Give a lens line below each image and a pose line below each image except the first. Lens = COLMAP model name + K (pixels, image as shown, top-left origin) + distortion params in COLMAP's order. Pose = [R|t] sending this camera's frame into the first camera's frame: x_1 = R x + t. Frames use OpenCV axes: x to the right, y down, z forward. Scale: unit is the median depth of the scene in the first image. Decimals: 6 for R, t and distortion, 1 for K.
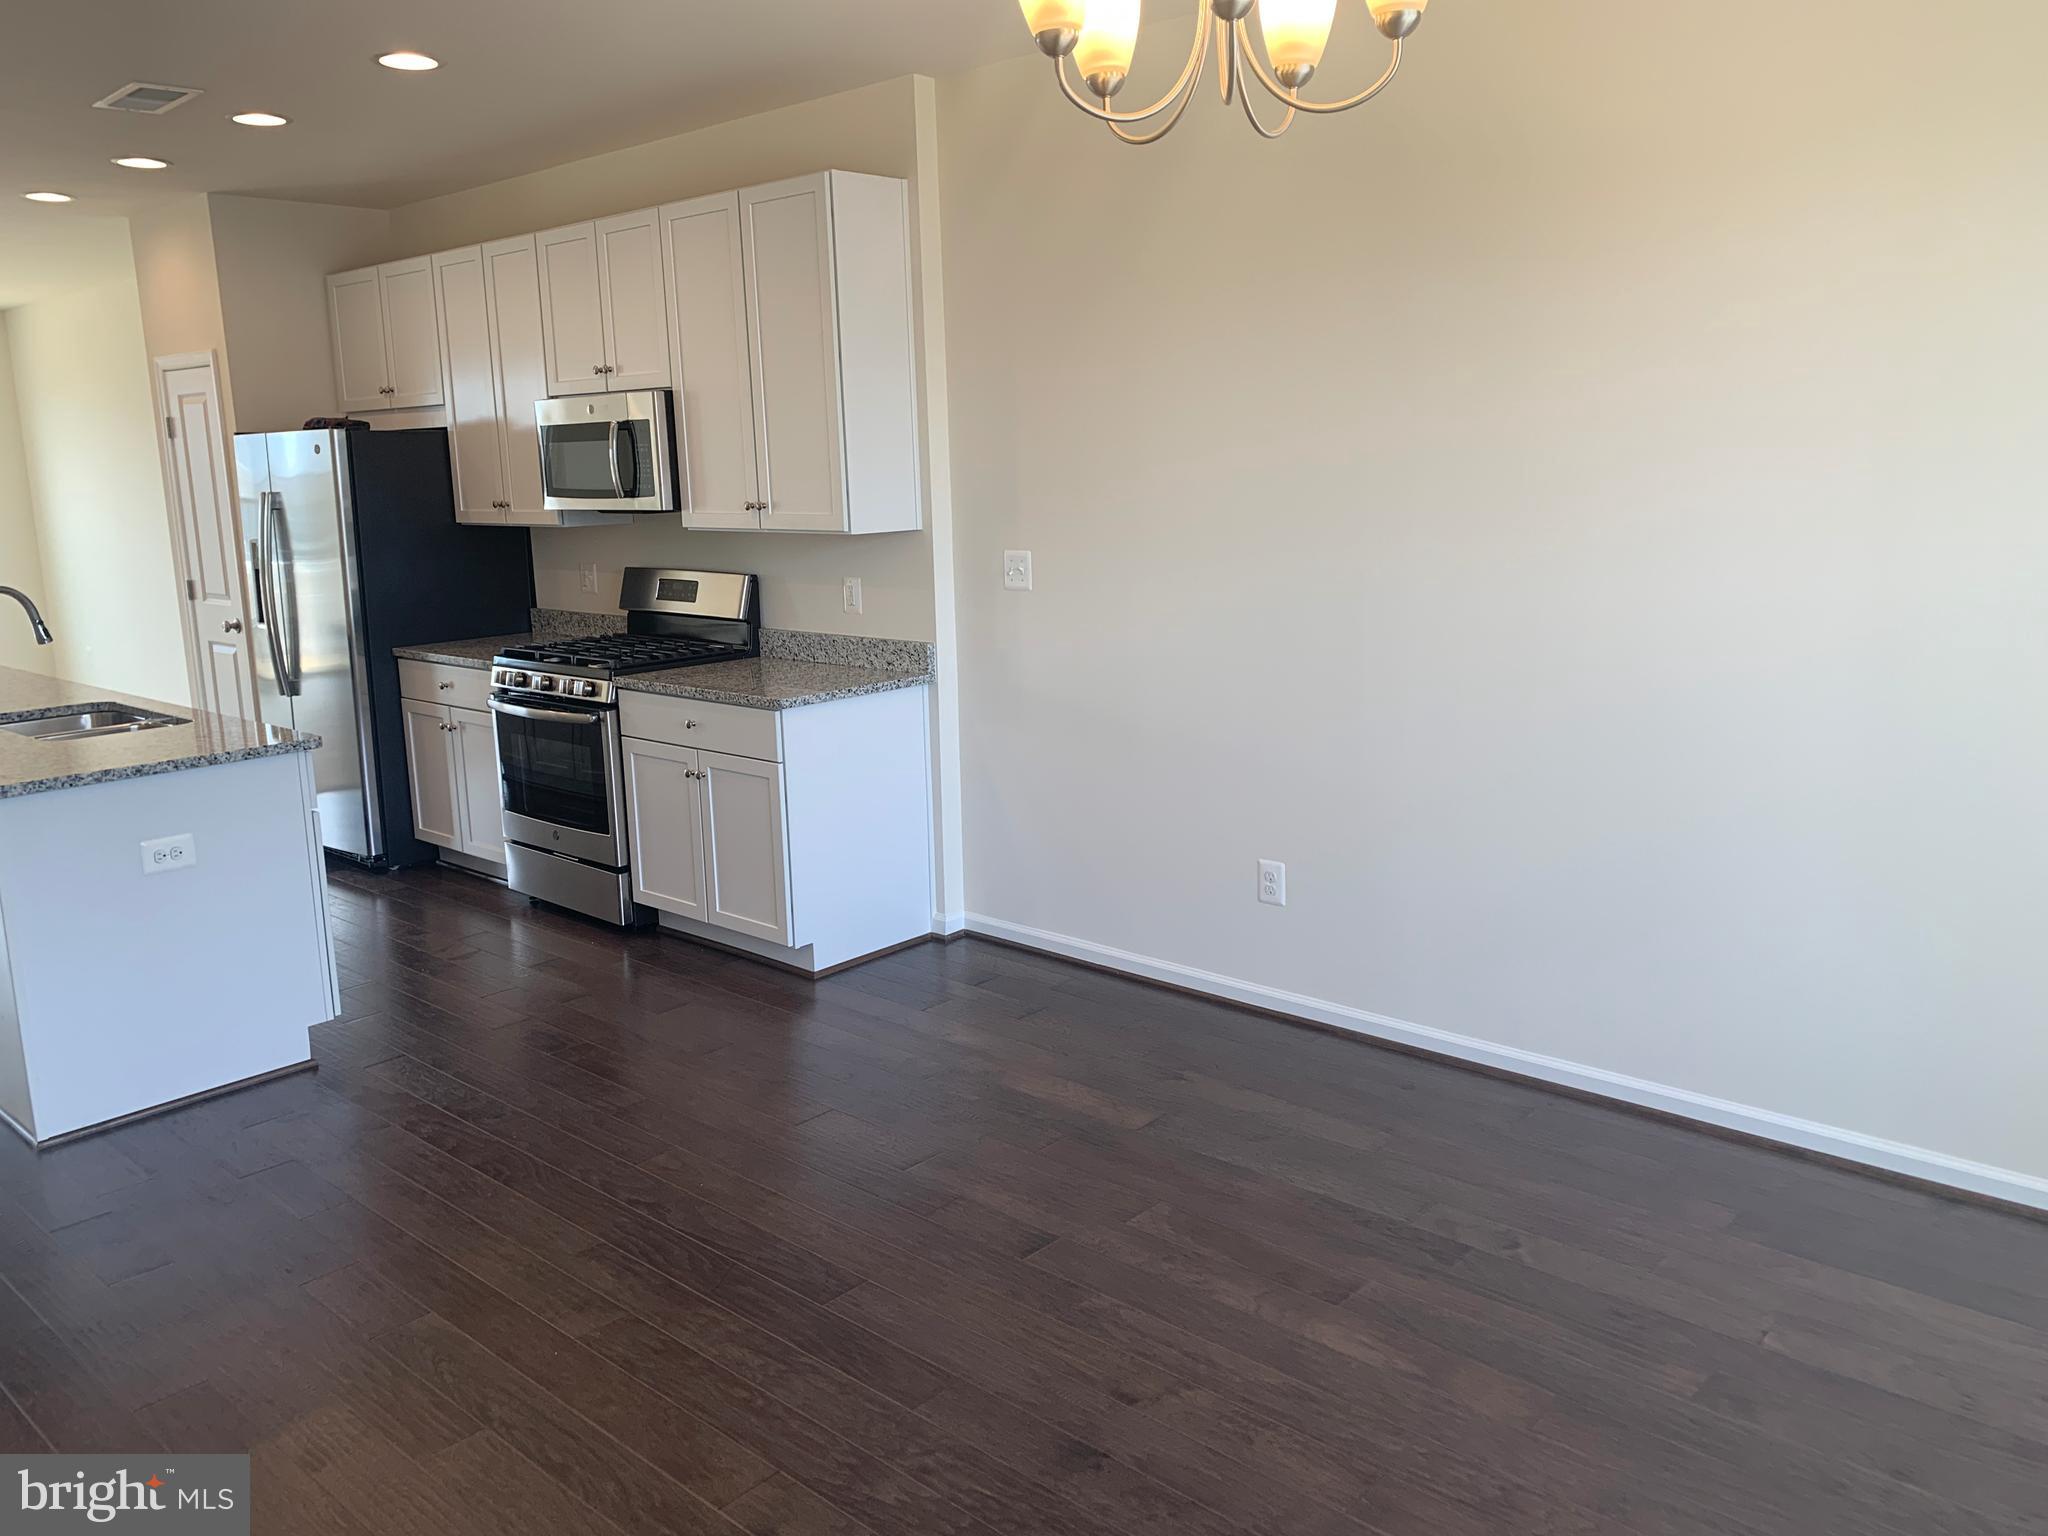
lens RADIAL K [[1549.1, 0, 1024.0], [0, 1549.1, 753.3], [0, 0, 1]] dist [0.066807, -0.130050]
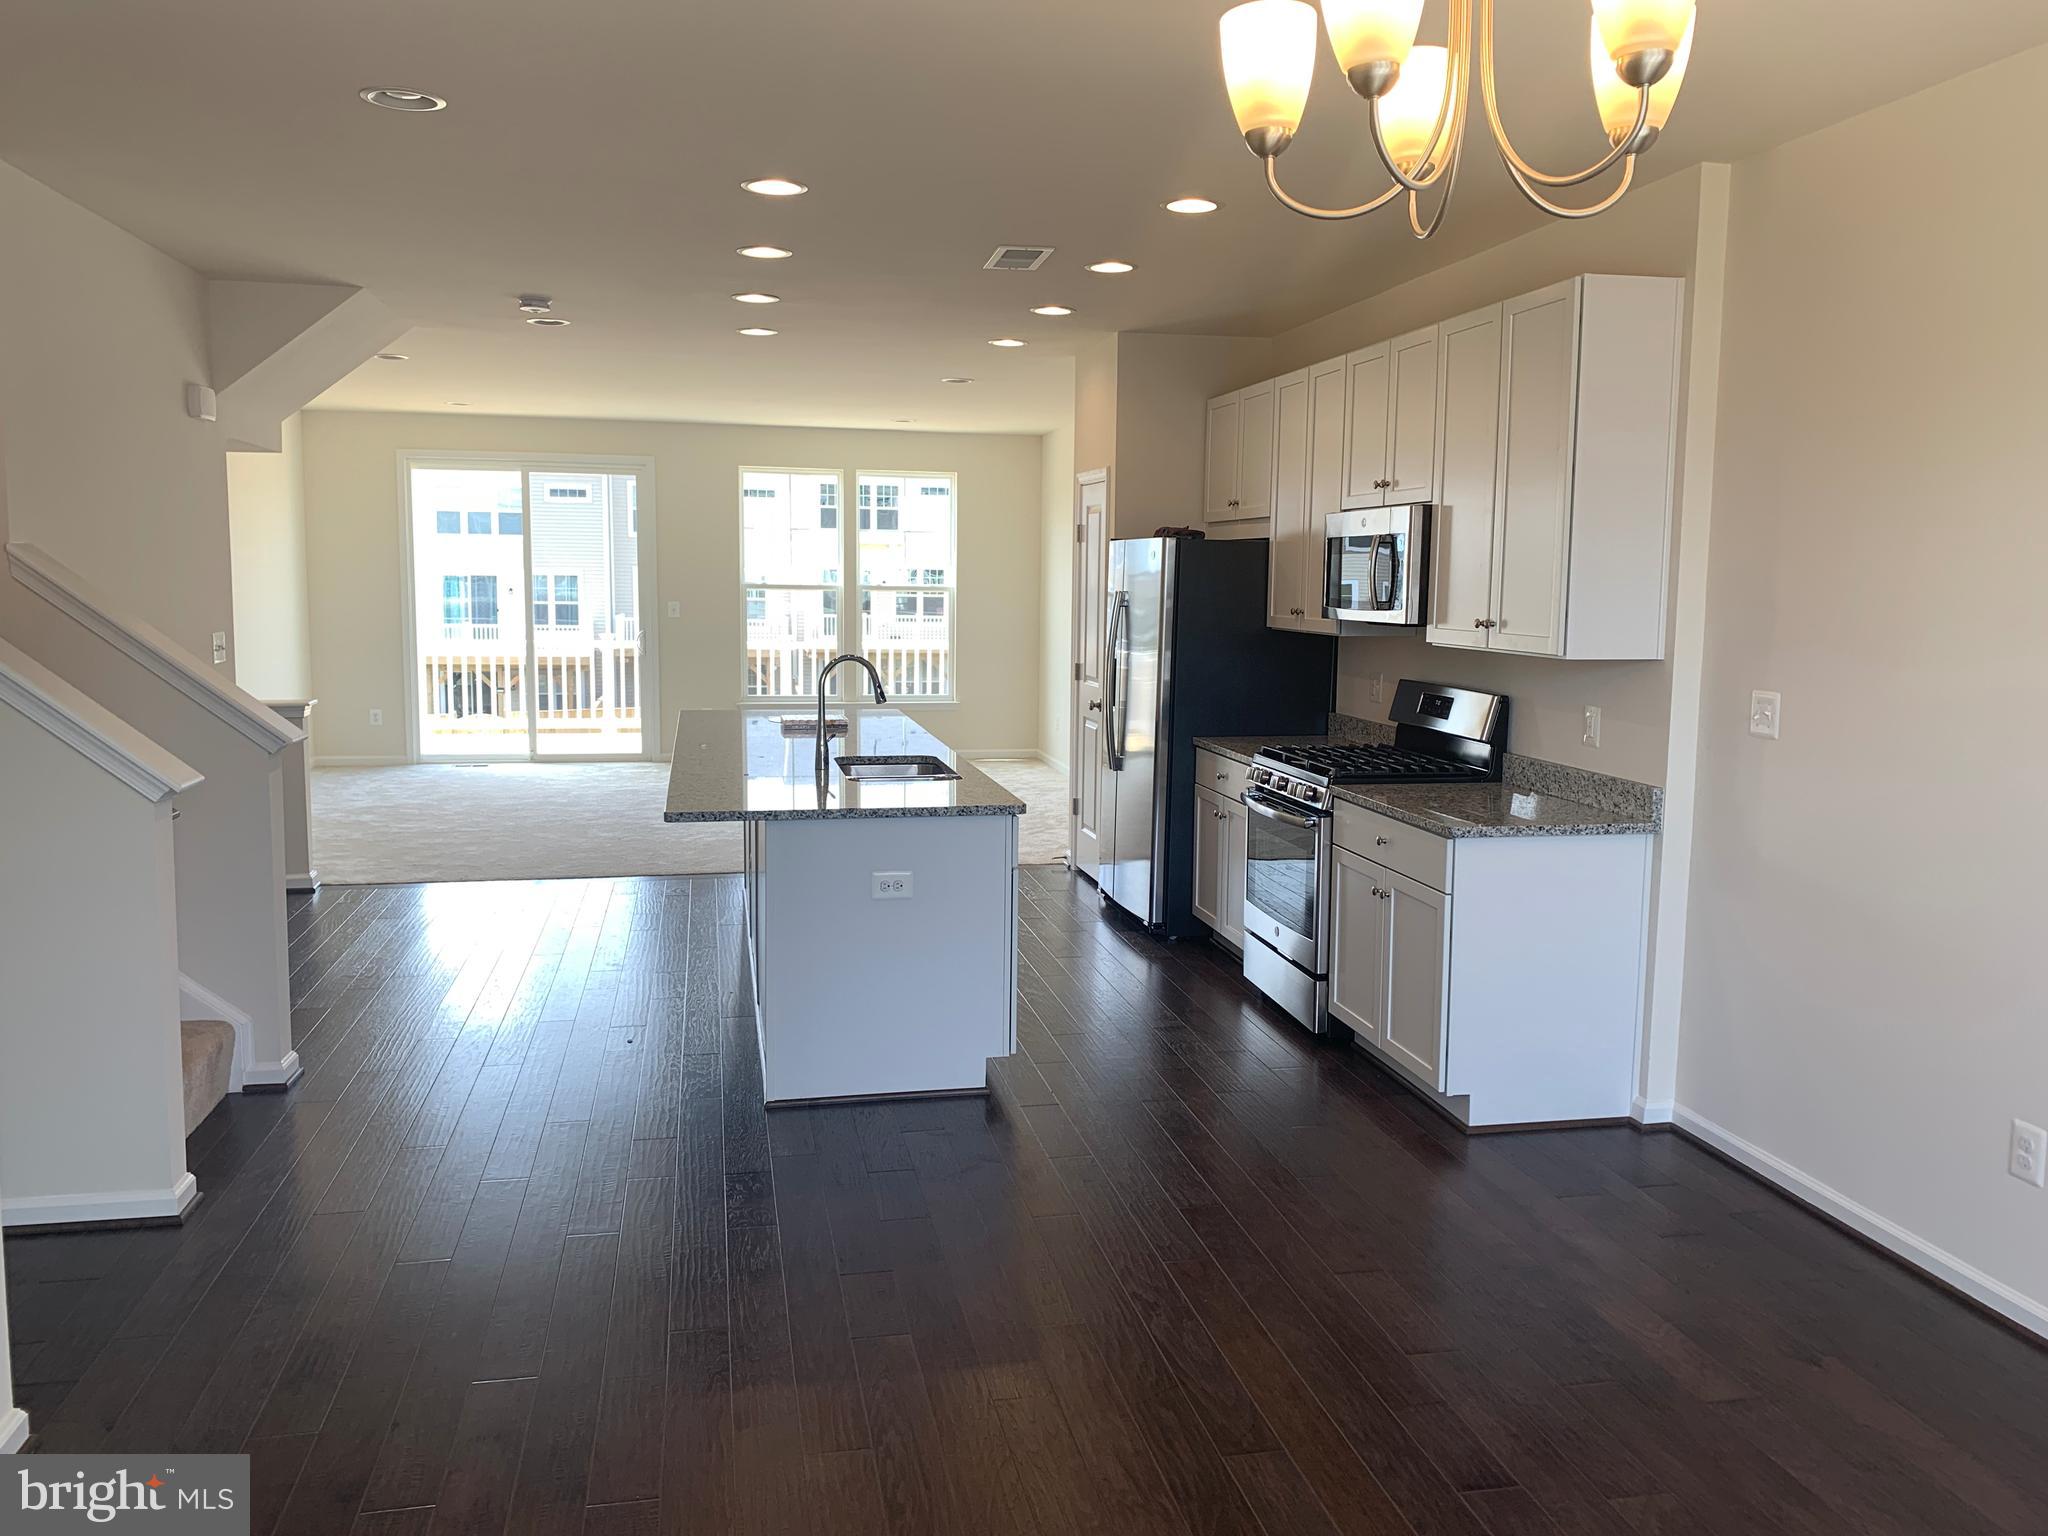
lens RADIAL K [[1558.8, 0, 1027.8], [0, 1558.8, 743.5], [0, 0, 1]] dist [0.063614, -0.109335]
pose [[0.801189, 0.100305, -0.589945, 0.169343], [-0.145040, 0.989006, -0.028820, -0.017447], [0.580569, 0.108656, 0.806929, 0.066497]]
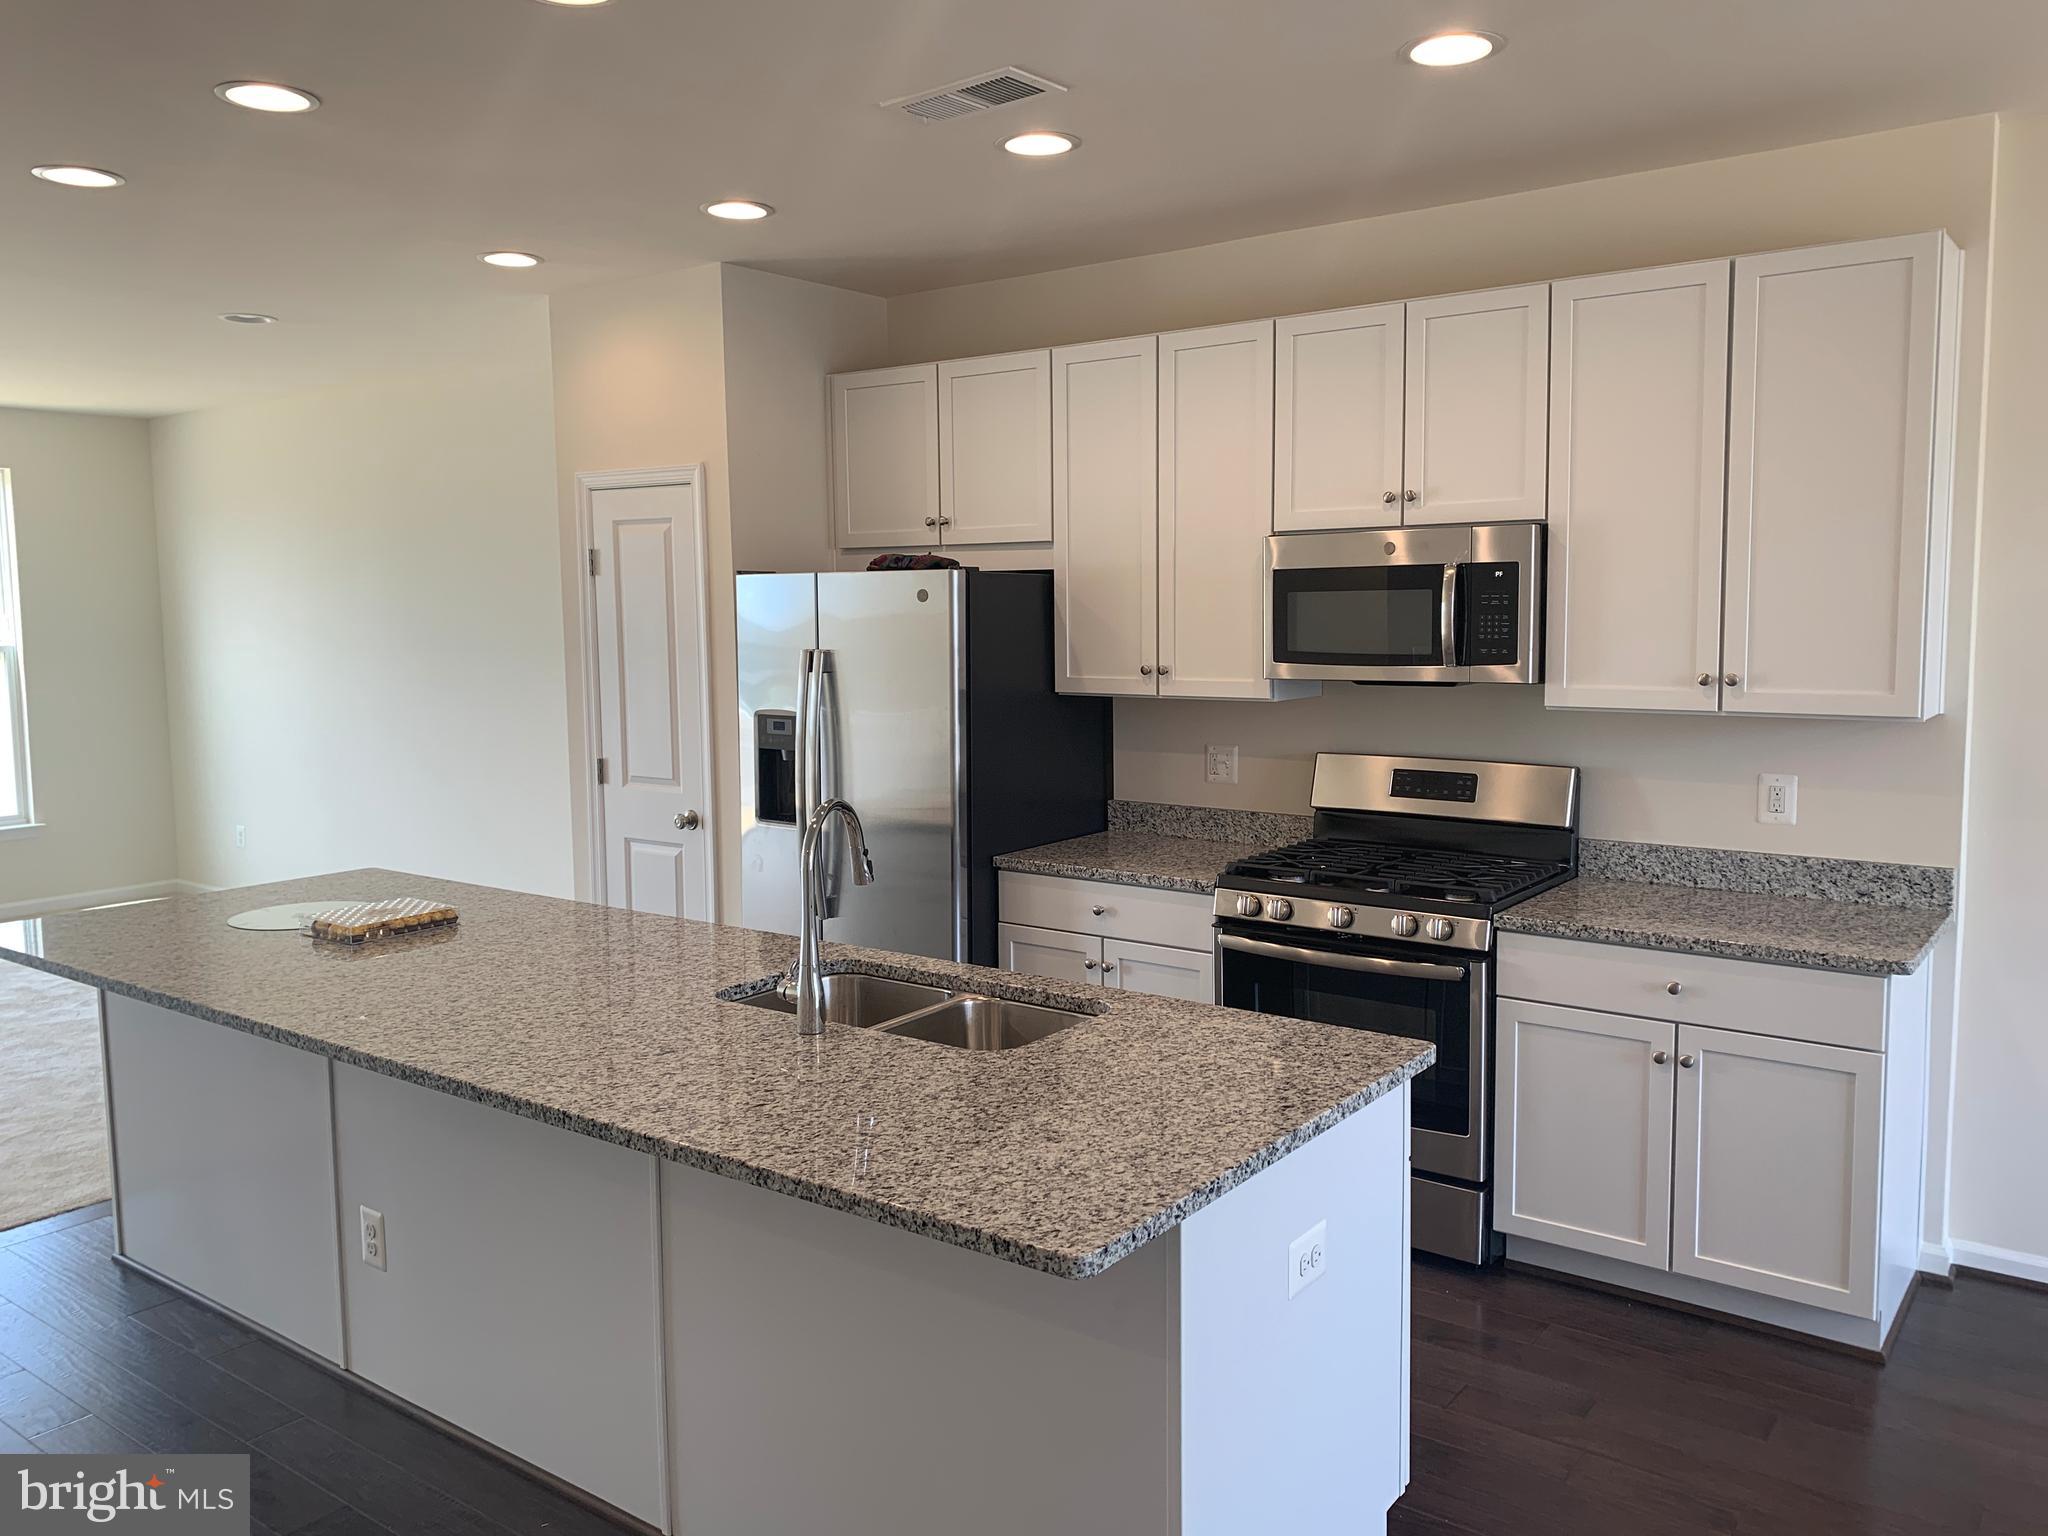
lens RADIAL K [[1558.8, 0, 1027.8], [0, 1558.8, 743.5], [0, 0, 1]] dist [0.063614, -0.109335]
pose [[0.995964, 0.005789, 0.089571, -0.534203], [0.003152, 0.995046, -0.099364, -0.055423], [-0.089703, 0.099245, 0.991011, 0.292755]]
